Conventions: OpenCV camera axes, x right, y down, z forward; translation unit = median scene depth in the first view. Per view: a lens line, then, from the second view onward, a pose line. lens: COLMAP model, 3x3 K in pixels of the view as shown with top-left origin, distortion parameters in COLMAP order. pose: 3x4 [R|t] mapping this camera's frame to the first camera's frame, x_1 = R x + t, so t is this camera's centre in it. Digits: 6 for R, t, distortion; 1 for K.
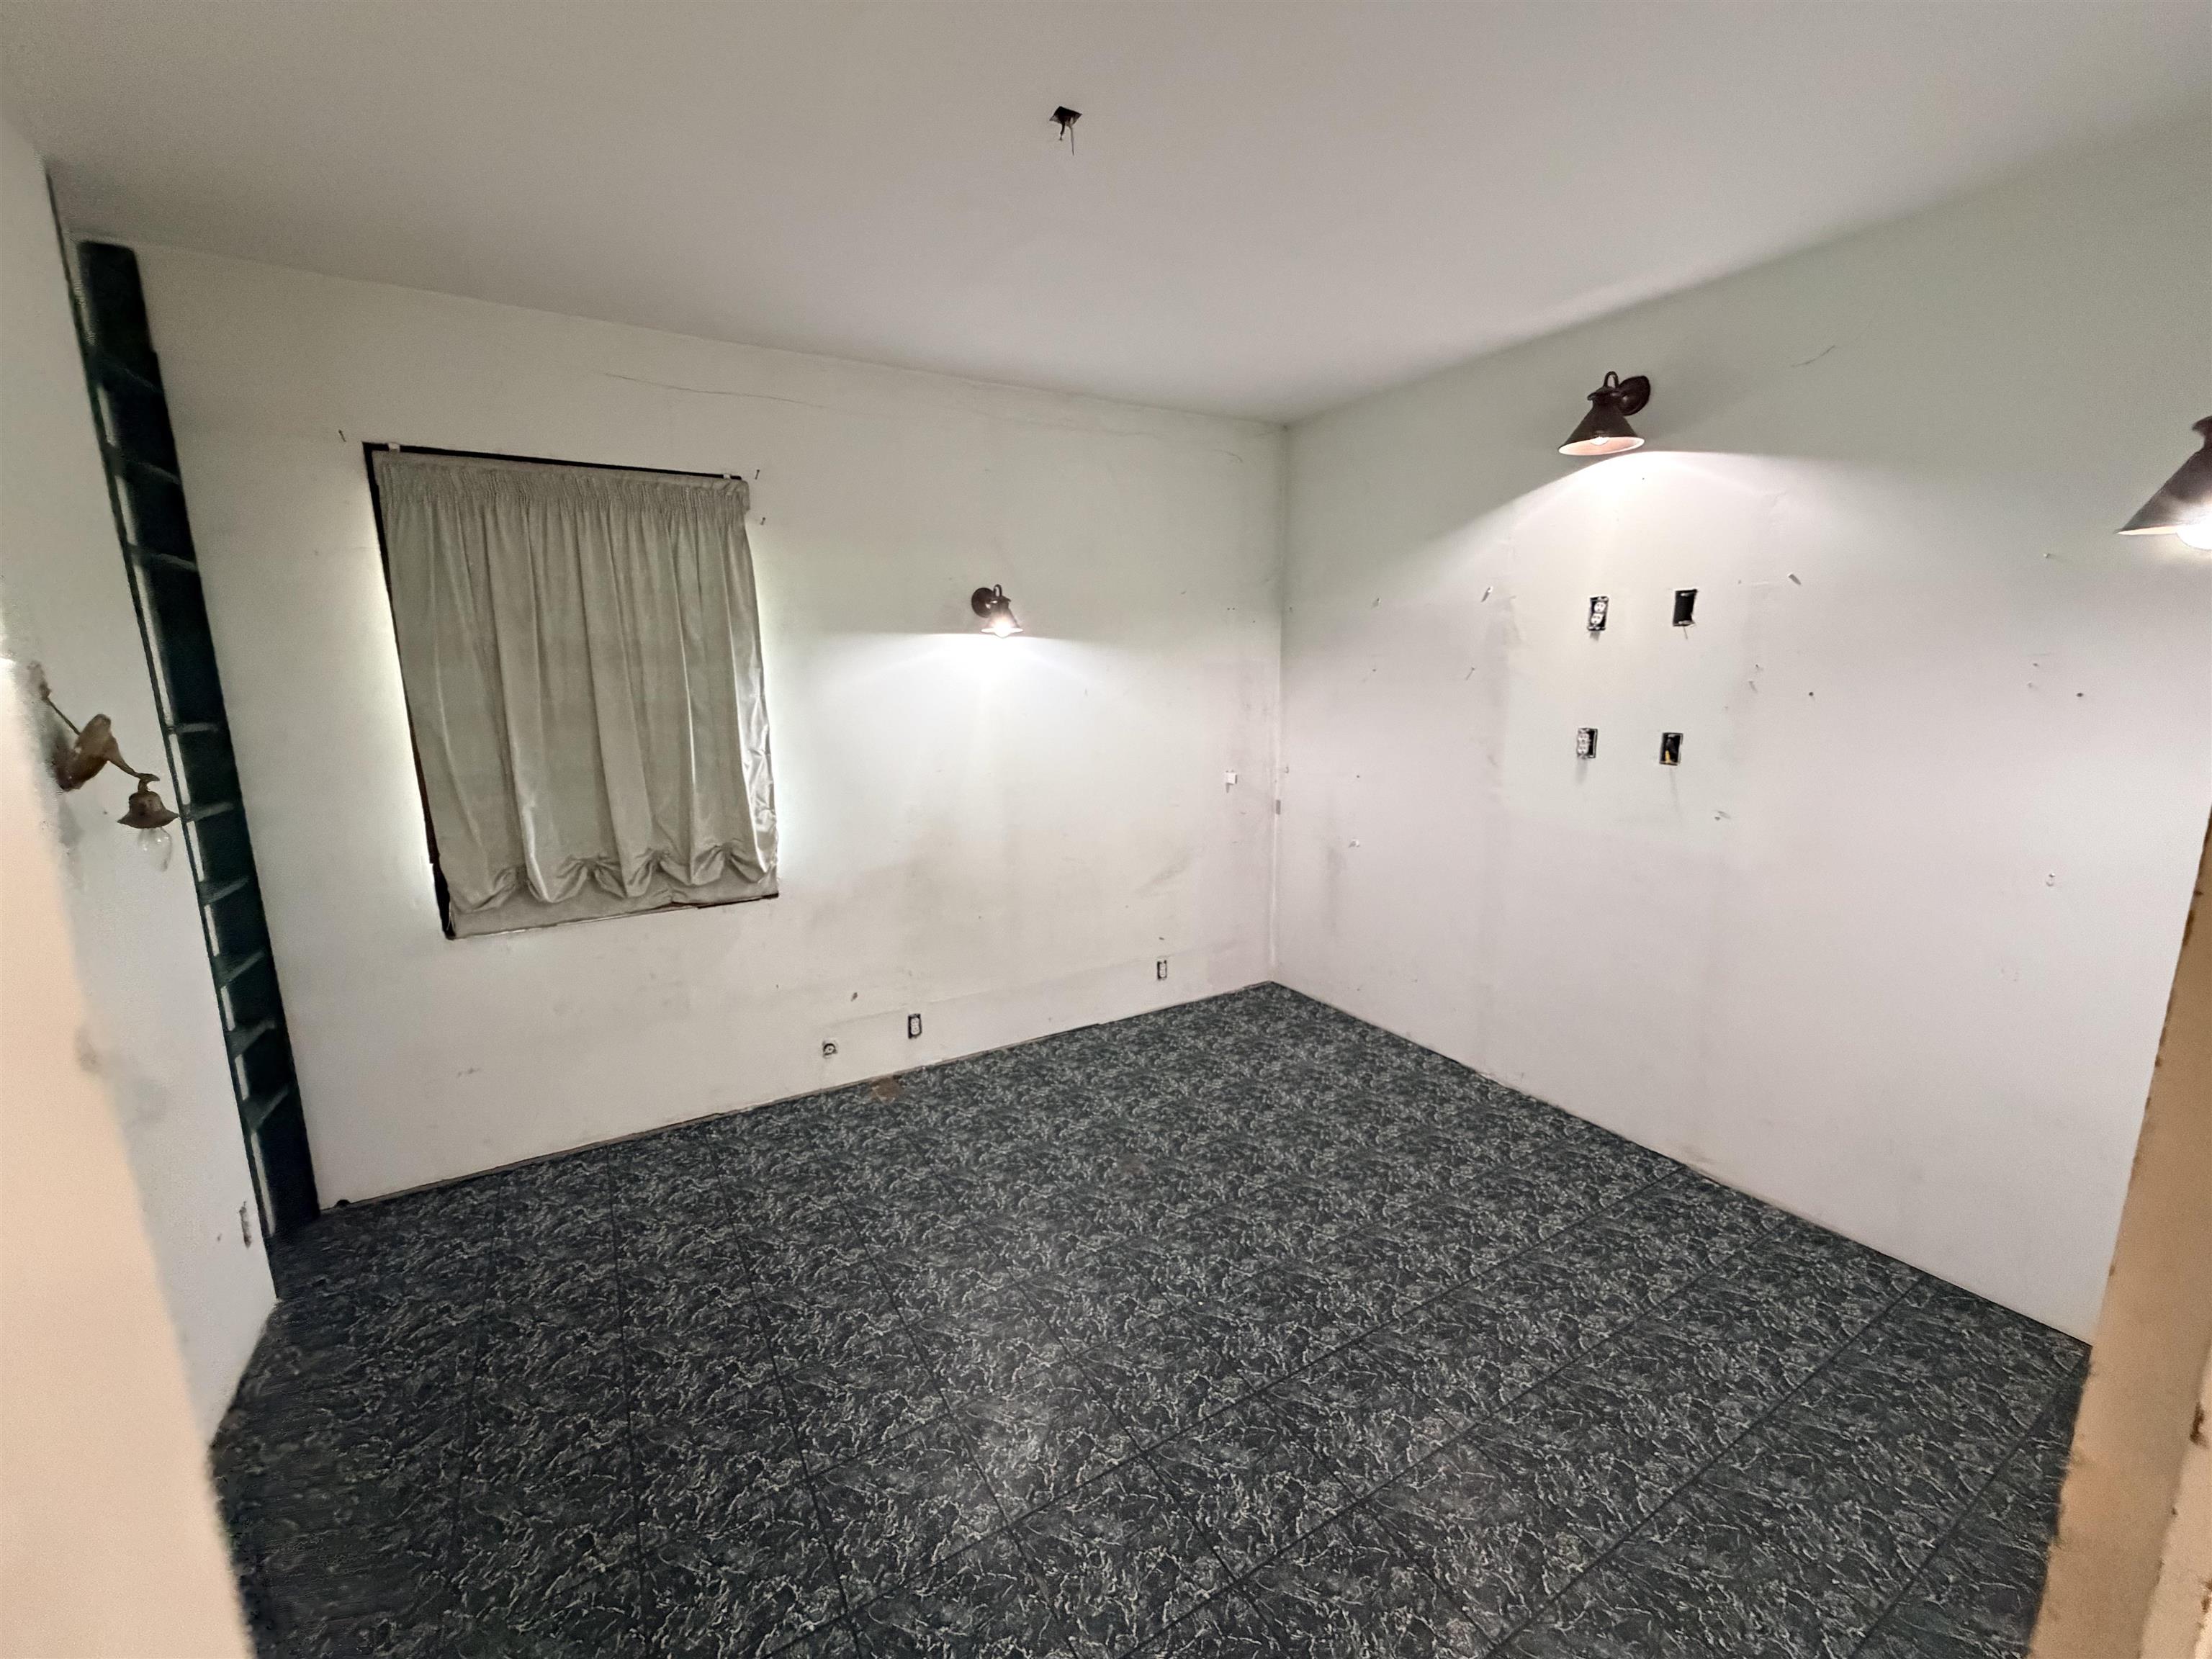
lens RADIAL K [[886.6, 0, 1101.2], [0, 886.6, 832.1], [0, 0, 1]] dist [0.000575, -0.000228]
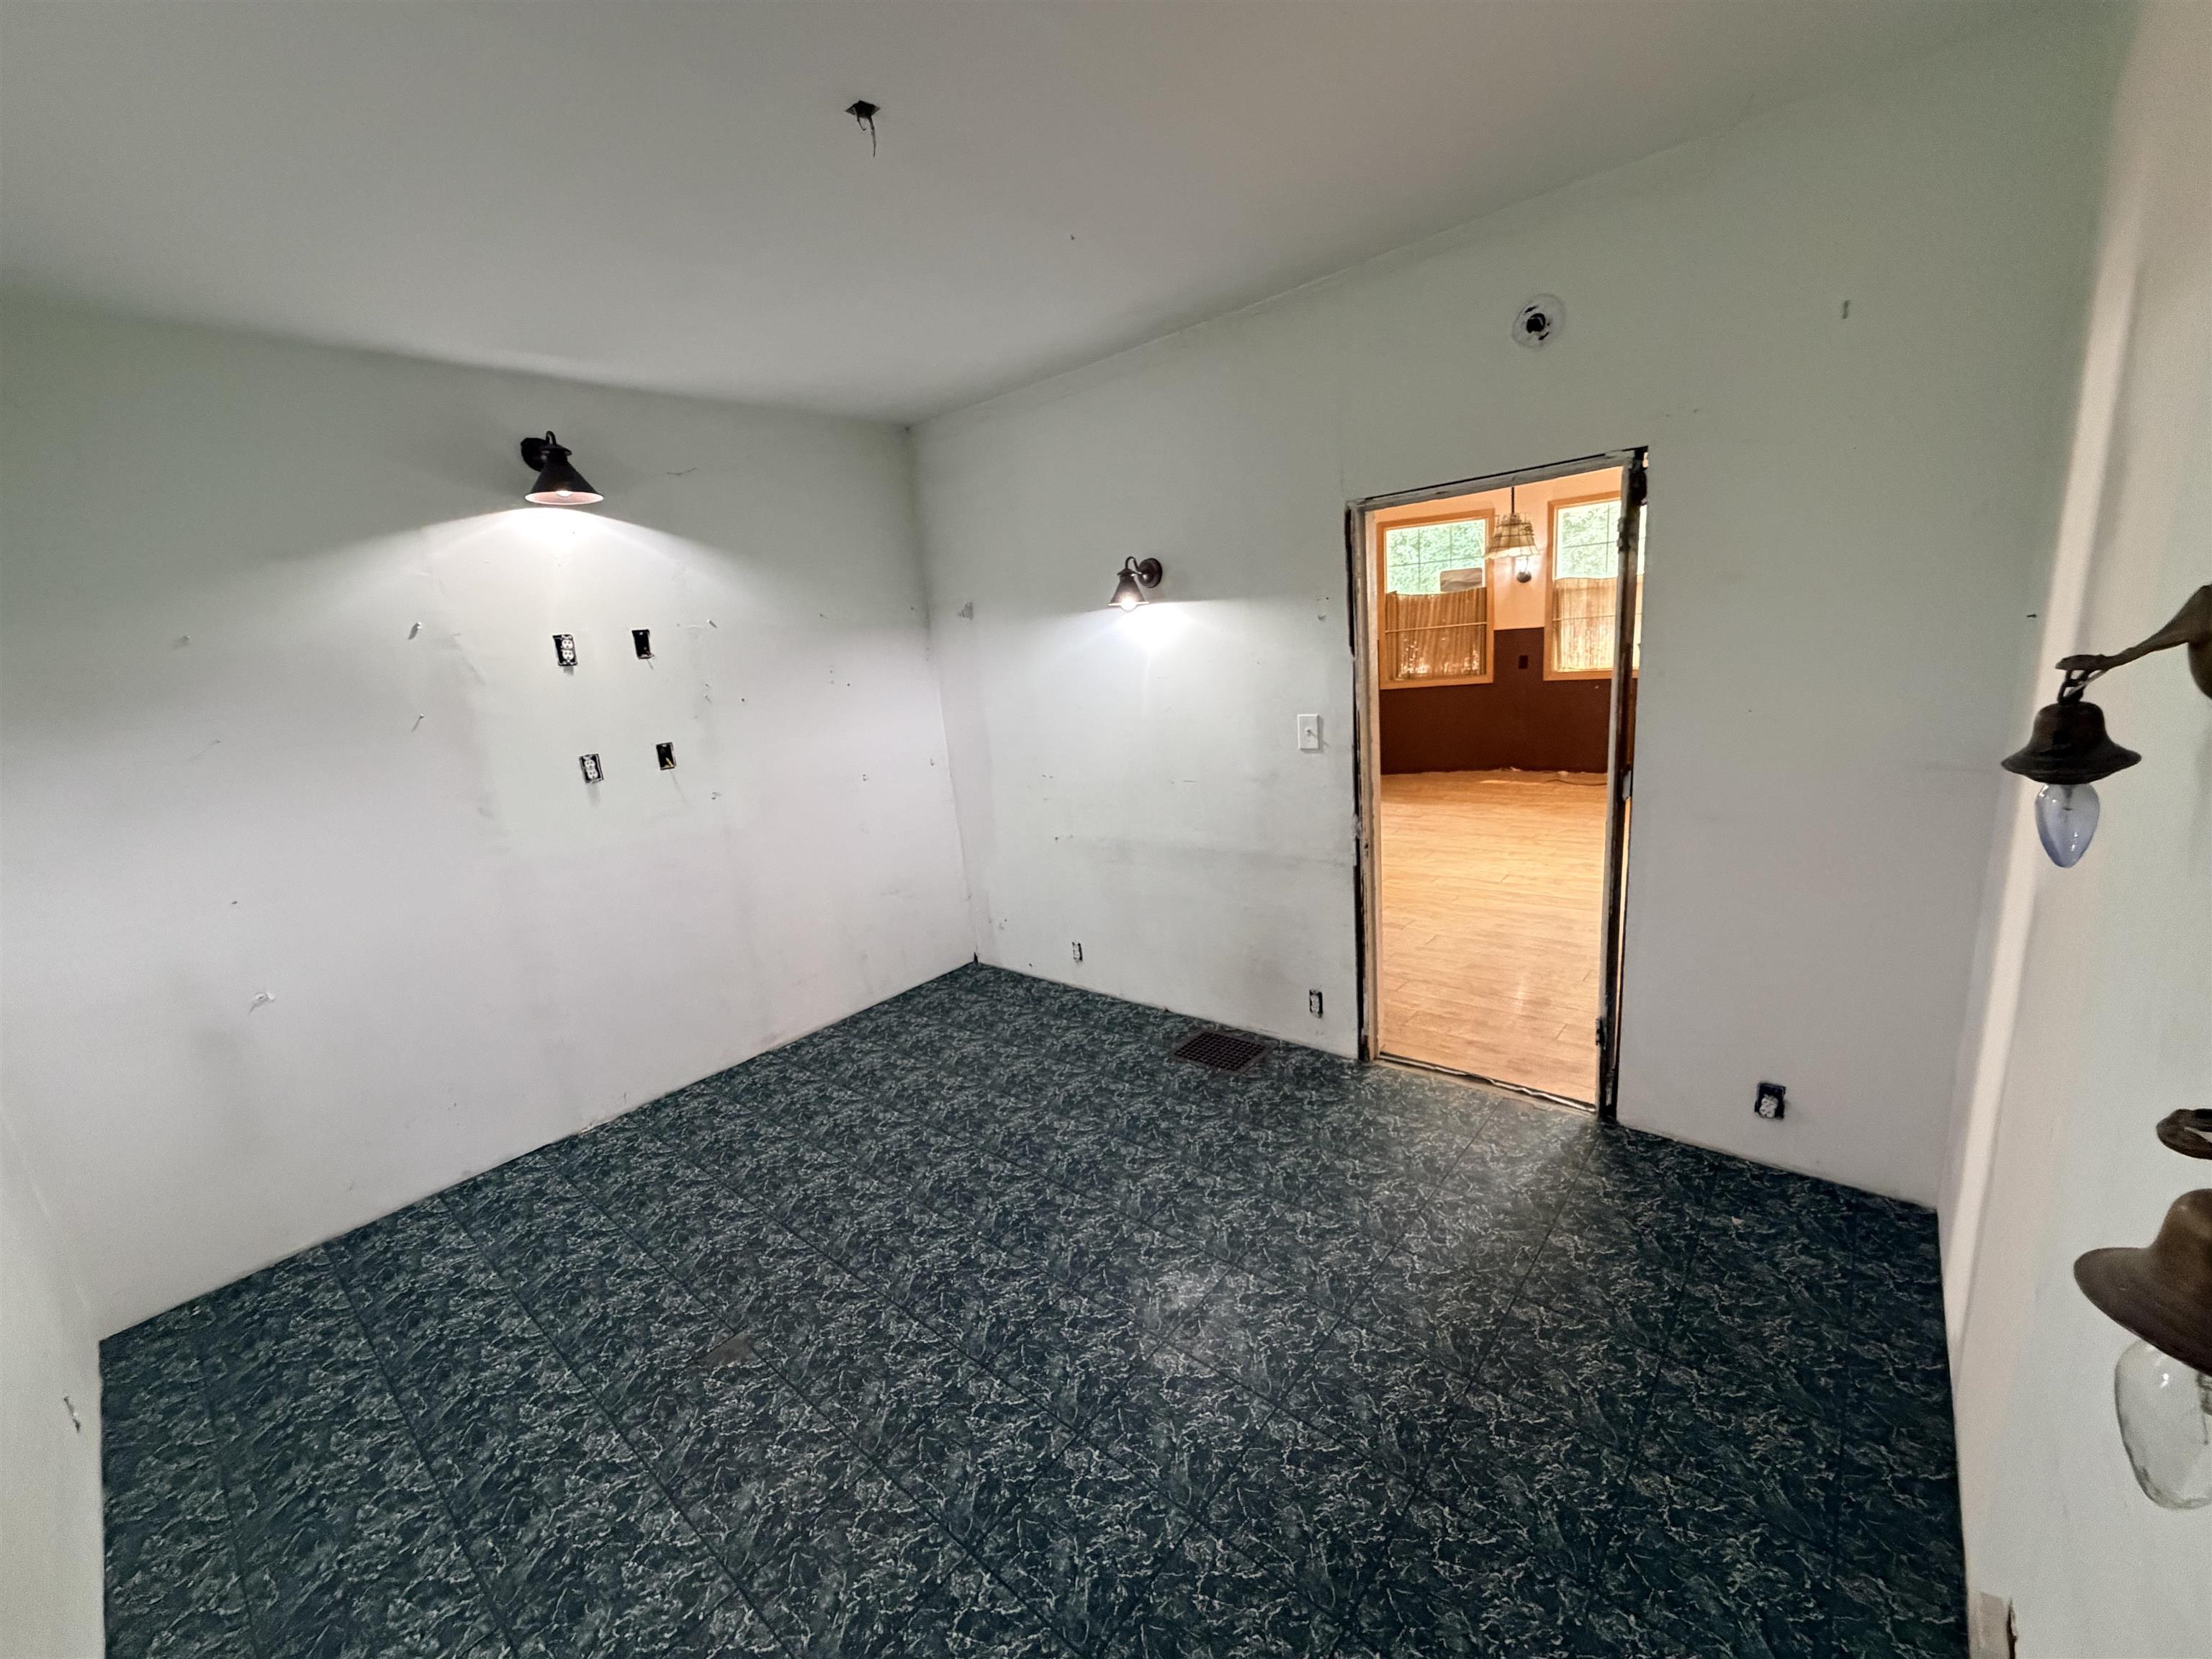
lens RADIAL K [[886.0, 0, 1177.3], [0, 886.0, 834.1], [0, 0, 1]] dist [-0.000202, -0.000122]
pose [[-0.359596, -0.198333, 0.911787, -0.540511], [0.270045, 0.913215, 0.305145, -0.170194], [-0.893178, 0.355952, -0.274830, 0.896490]]
